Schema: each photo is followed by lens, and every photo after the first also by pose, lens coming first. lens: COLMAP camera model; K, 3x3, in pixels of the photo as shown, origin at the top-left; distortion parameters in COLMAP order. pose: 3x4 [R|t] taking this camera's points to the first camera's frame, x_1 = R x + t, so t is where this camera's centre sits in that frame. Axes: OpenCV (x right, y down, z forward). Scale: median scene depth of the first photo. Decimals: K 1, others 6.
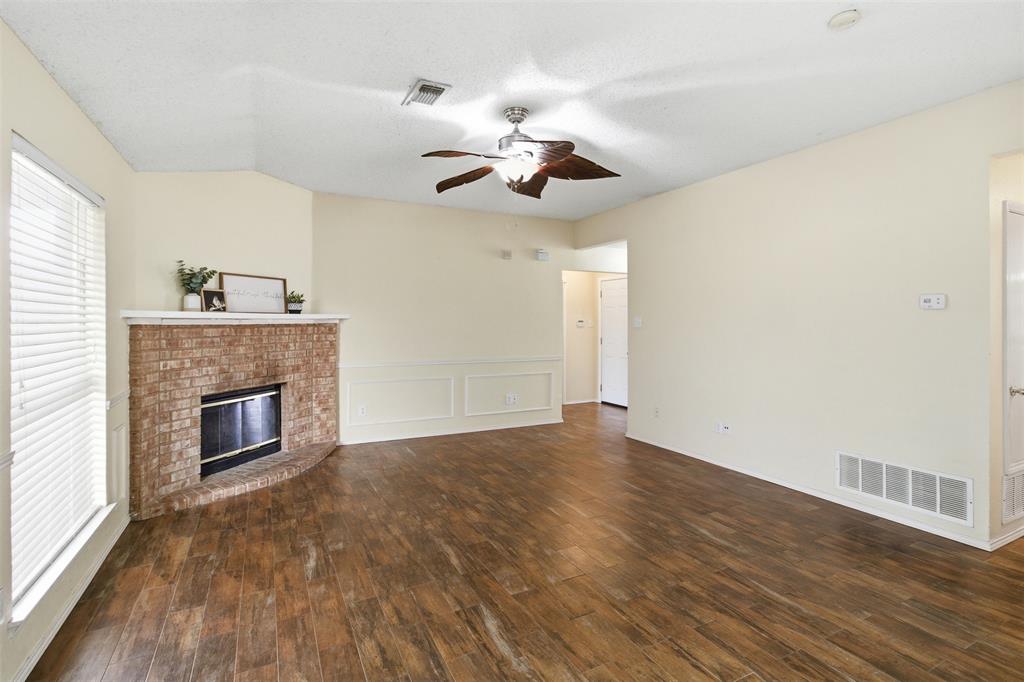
lens RADIAL K [[491.0, 0, 509.7], [0, 491.0, 320.5], [0, 0, 1]] dist [-0.002002, 0.000271]
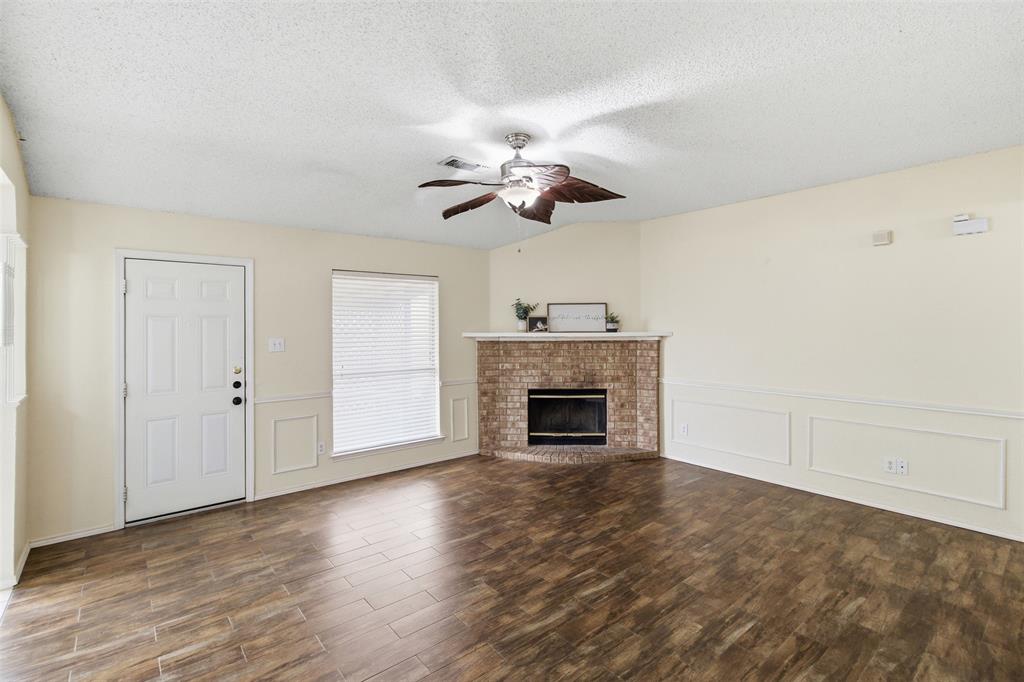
lens RADIAL K [[477.3, 0, 509.9], [0, 477.3, 326.9], [0, 0, 1]] dist [-0.004938, 0.000594]
pose [[0.221792, -0.006459, -0.975073, 0.798534], [0.009043, 0.999949, -0.004567, -0.029178], [0.975052, -0.007805, 0.221839, 0.646928]]
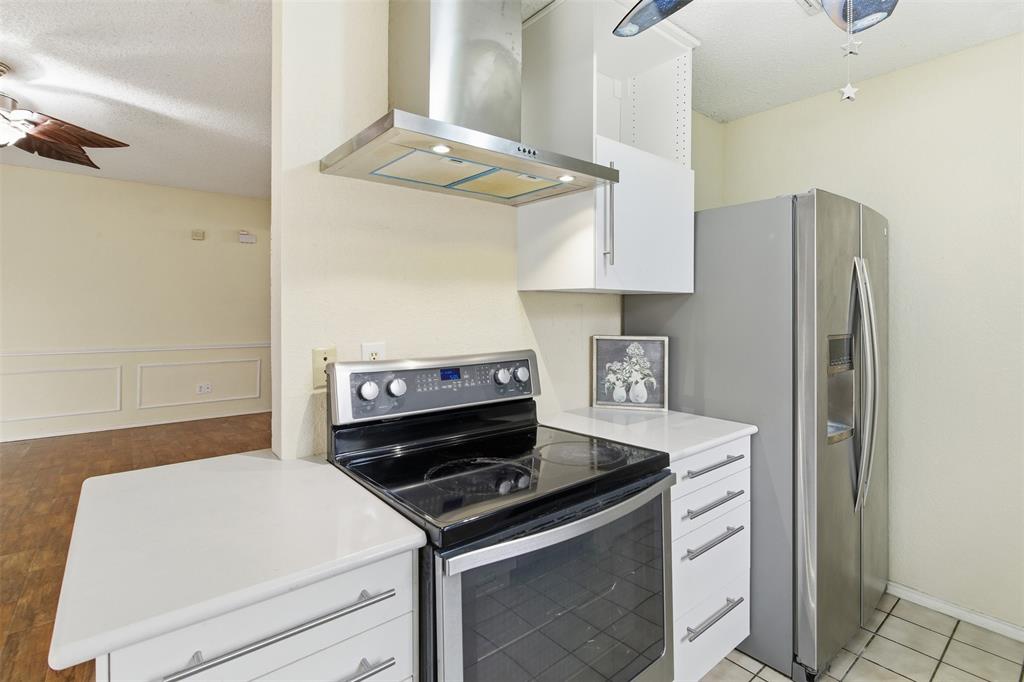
lens RADIAL K [[488.3, 0, 517.3], [0, 488.3, 309.8], [0, 0, 1]] dist [-0.003016, 0.000945]
pose [[0.975439, 0.004758, 0.220216, 0.629028], [-0.004971, 0.999988, 0.000415, 0.011275], [-0.220212, -0.001500, 0.975451, -0.043567]]
